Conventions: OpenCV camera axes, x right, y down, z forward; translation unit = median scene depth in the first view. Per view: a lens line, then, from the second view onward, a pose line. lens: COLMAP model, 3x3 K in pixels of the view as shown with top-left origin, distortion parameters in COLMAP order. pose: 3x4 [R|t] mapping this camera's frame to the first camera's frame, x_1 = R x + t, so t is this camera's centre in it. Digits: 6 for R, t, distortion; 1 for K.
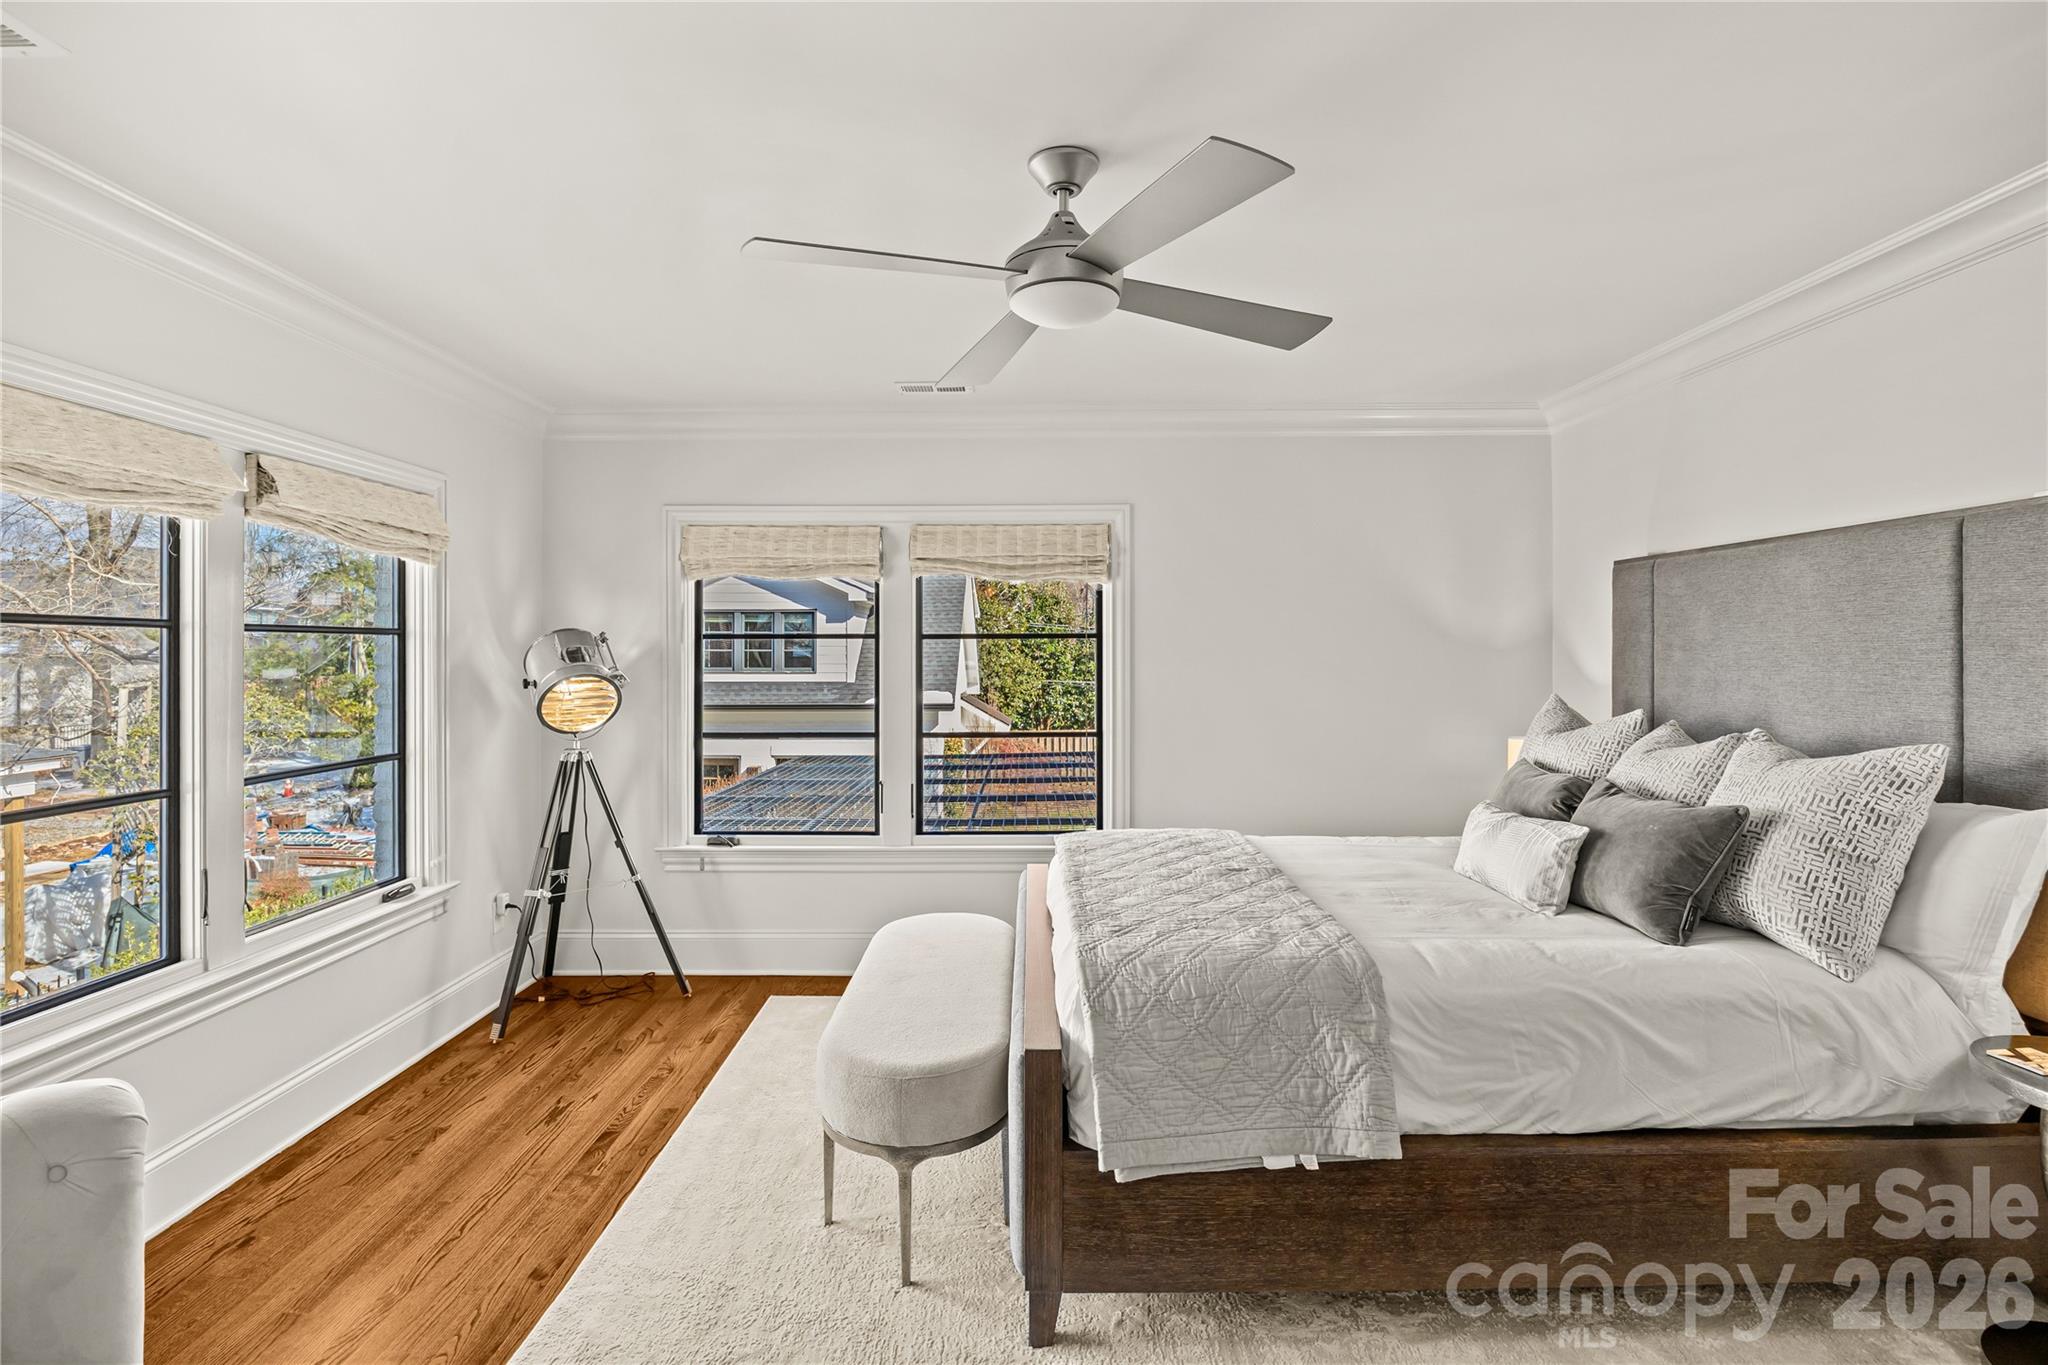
lens RADIAL K [[984.2, 0, 1049.7], [0, 984.2, 649.3], [0, 0, 1]] dist [-0.012179, -0.000412]
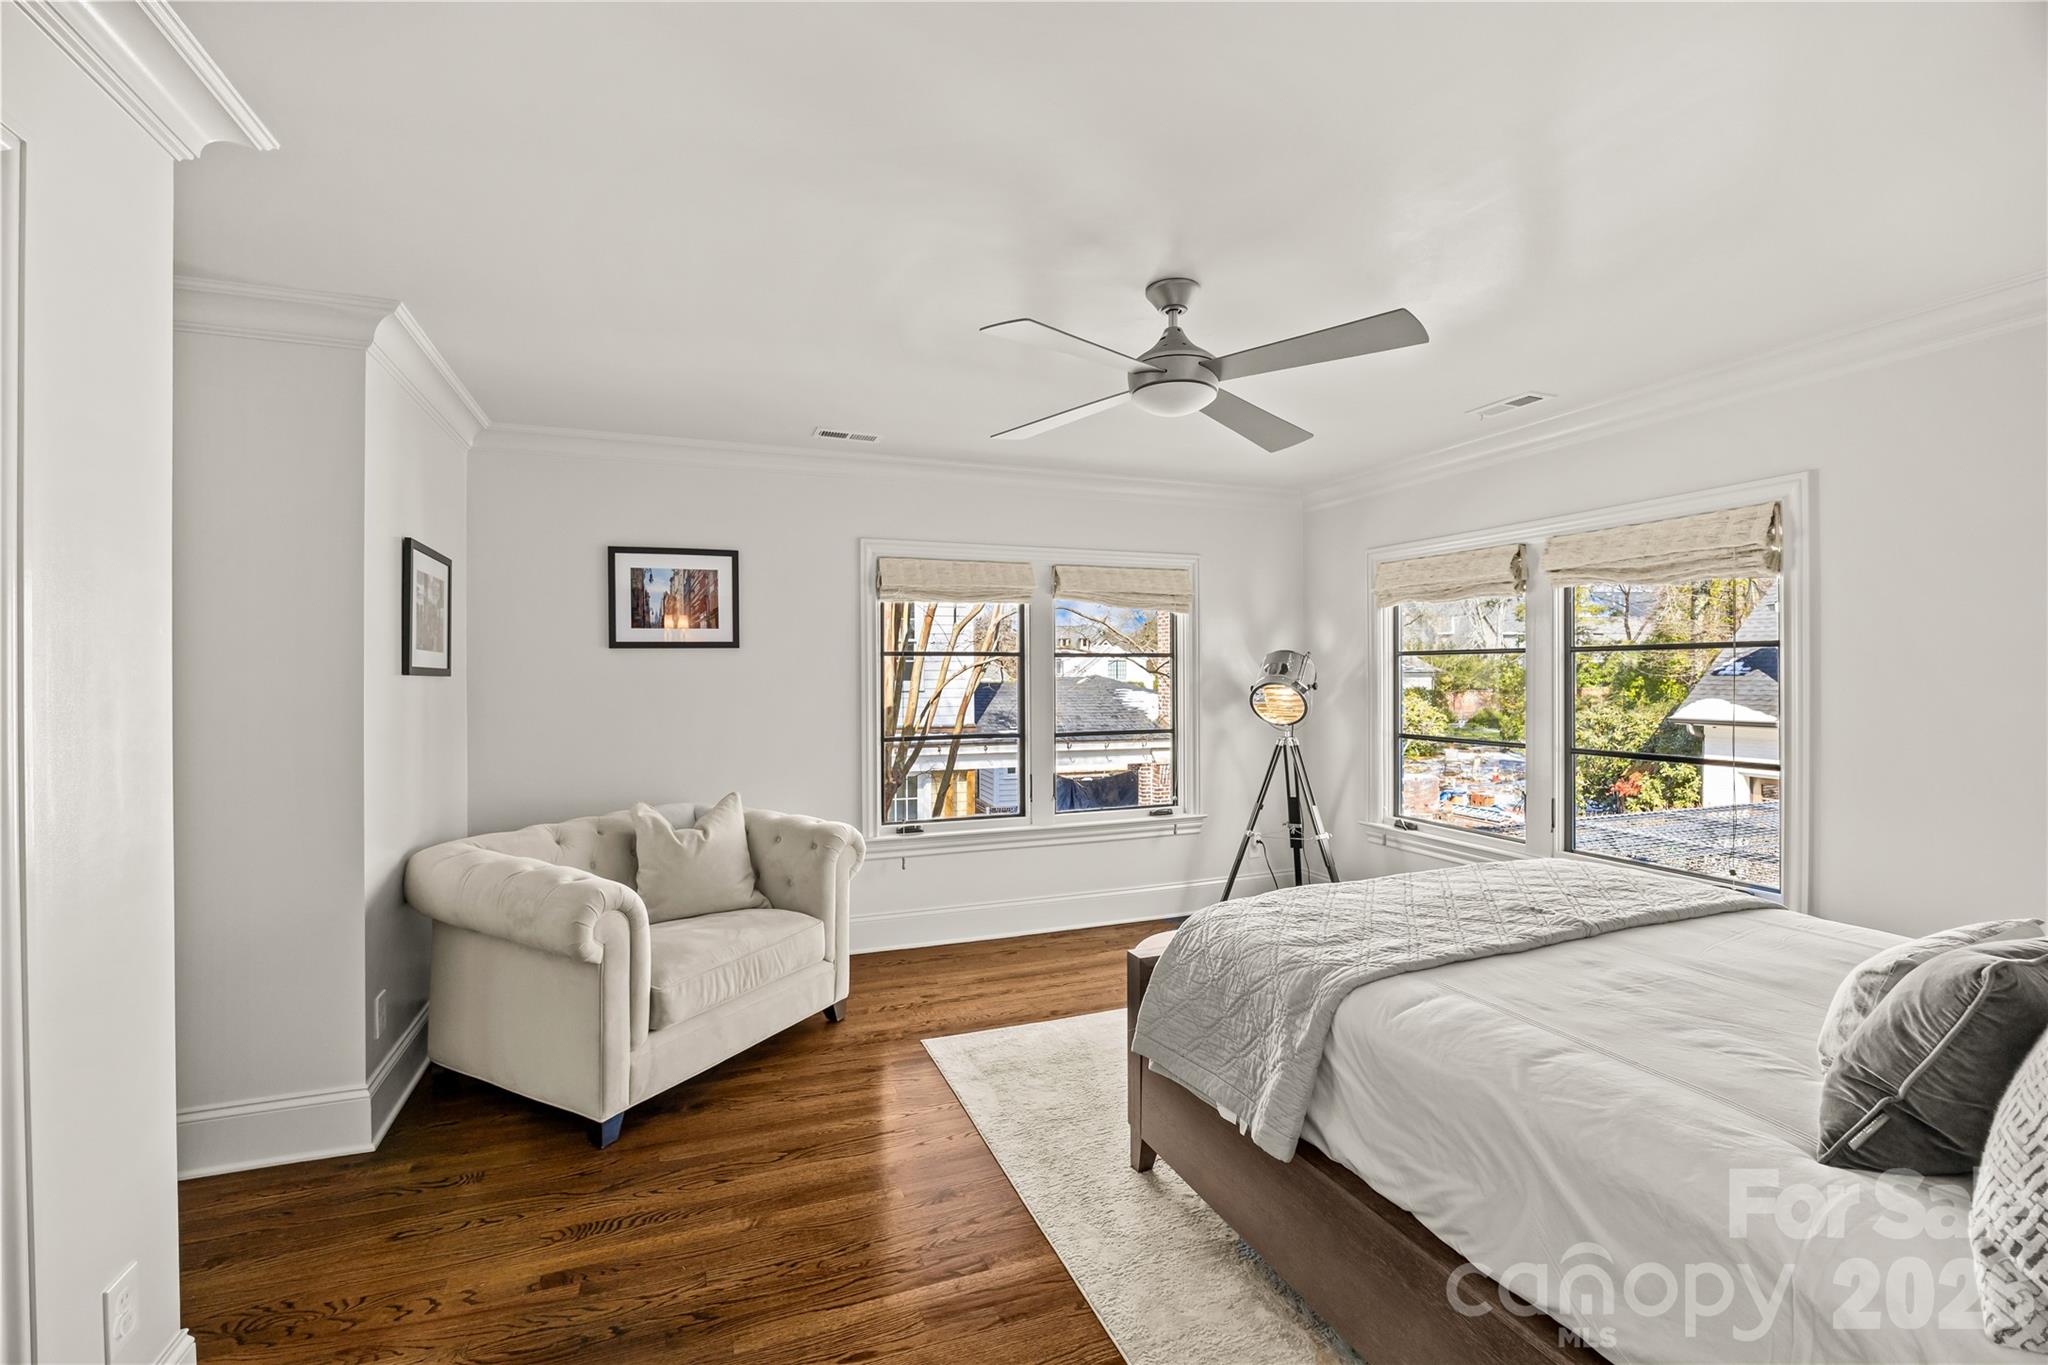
lens RADIAL K [[891.6, 0, 1022.7], [0, 891.6, 669.8], [0, 0, 1]] dist [-0.016611, 0.000658]
pose [[0.345040, -0.001839, -0.938586, 0.890644], [0.007732, 0.999970, 0.000883, 0.003270], [0.938556, -0.007562, 0.345044, 0.337329]]
